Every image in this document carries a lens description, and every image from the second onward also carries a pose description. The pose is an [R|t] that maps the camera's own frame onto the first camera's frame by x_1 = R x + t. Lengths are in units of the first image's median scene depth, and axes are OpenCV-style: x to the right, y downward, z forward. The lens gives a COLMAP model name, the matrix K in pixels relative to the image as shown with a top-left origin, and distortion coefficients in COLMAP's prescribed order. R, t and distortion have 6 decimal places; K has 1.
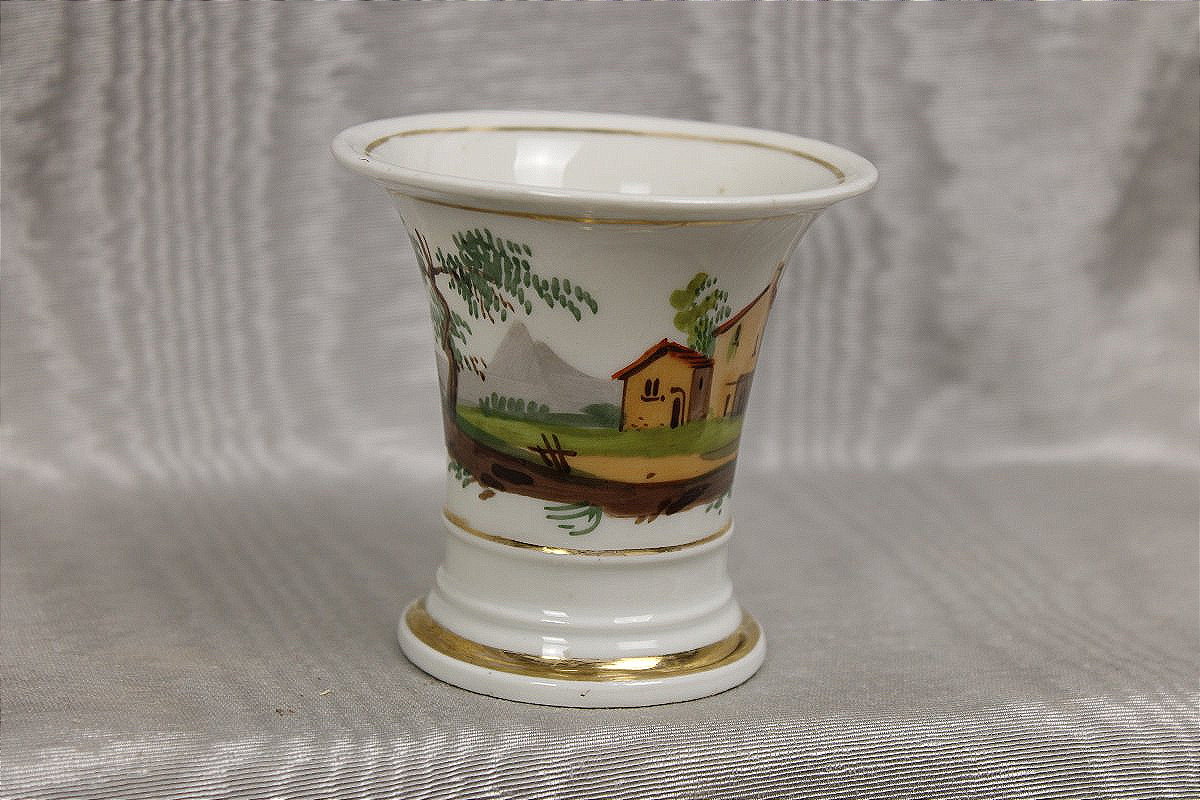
lens RADIAL K [[2788.3, 0, 596.1], [0, 2788.3, 390.5], [0, 0, 1]] dist [0.062564, 0.000000]
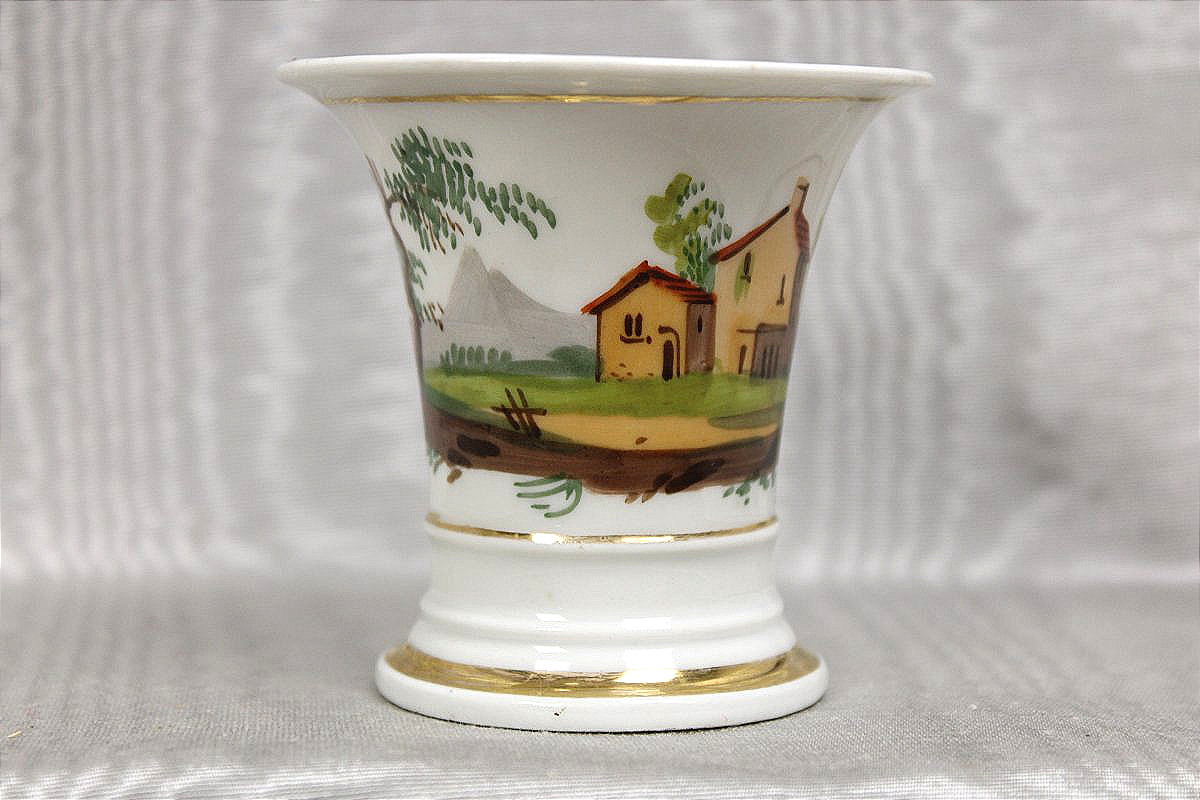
lens RADIAL K [[2788.3, 0, 595.3], [0, 2788.3, 393.7], [0, 0, 1]] dist [0.062564, 0.000000]
pose [[0.980469, -0.024197, -0.195182, 0.169410], [-0.006226, 0.988087, -0.153770, 0.145557], [0.196578, 0.151982, 0.968638, 0.218128]]
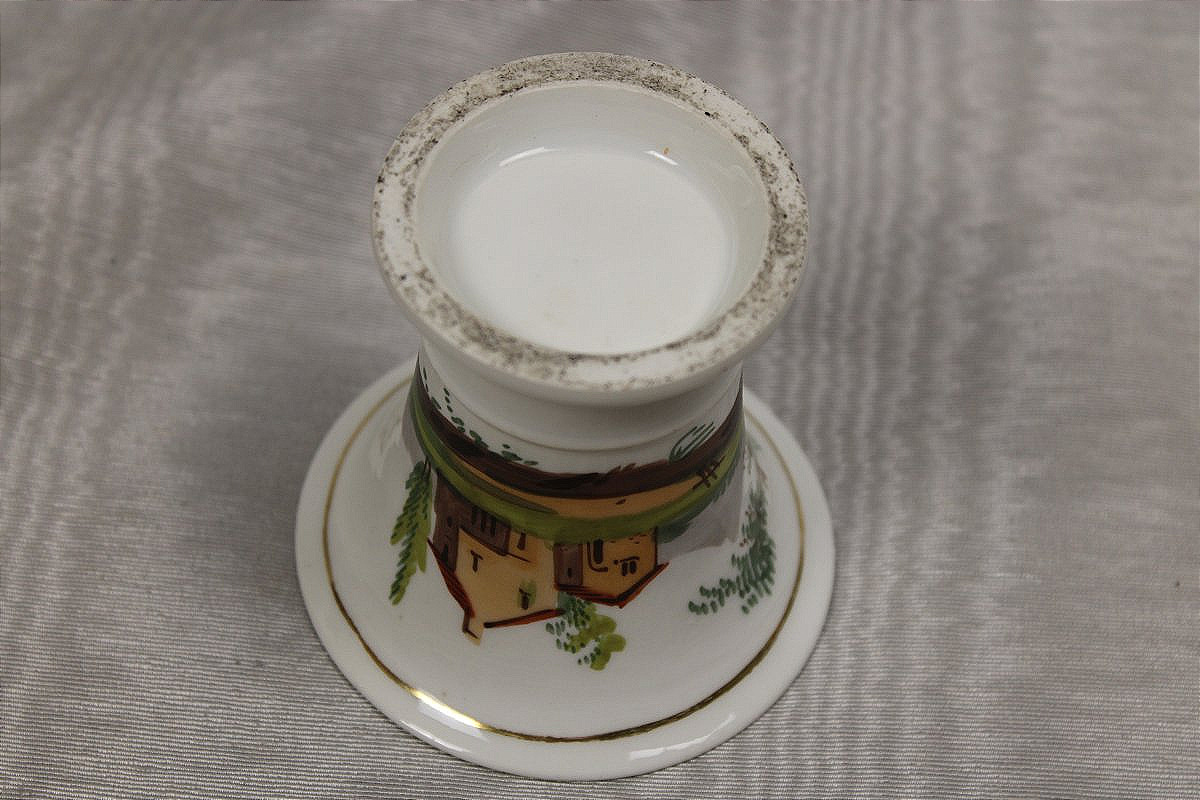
lens RADIAL K [[2788.3, 0, 597.9], [0, 2788.3, 393.4], [0, 0, 1]] dist [0.062564, 0.000000]
pose [[-0.803881, 0.480396, -0.350706, 0.341985], [0.154709, -0.400455, -0.903162, 0.903344], [-0.574317, -0.780292, 0.247597, 0.826698]]
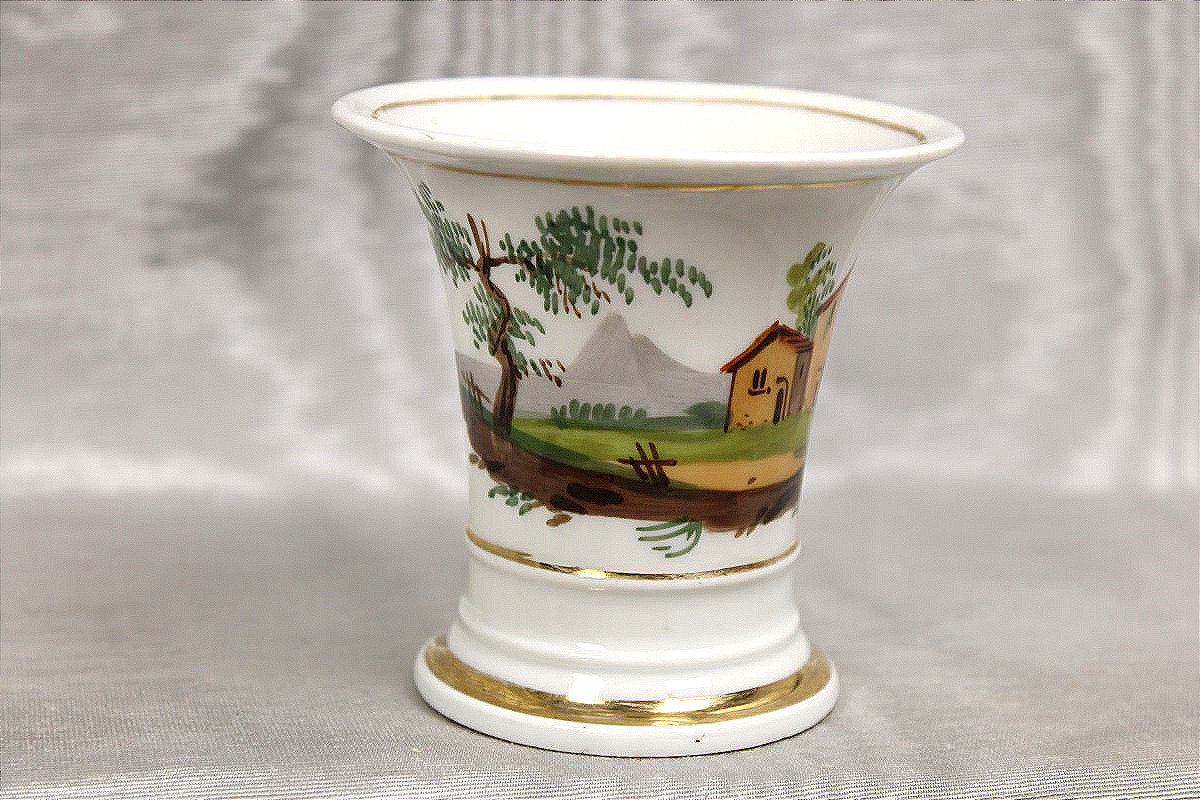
lens RADIAL K [[2788.3, 0, 603.5], [0, 2788.3, 402.1], [0, 0, 1]] dist [0.062564, 0.000000]
pose [[0.954496, -0.078894, 0.287599, -0.280798], [0.078700, 0.996823, 0.012254, -0.008446], [-0.287652, 0.010937, 0.957673, 0.184598]]
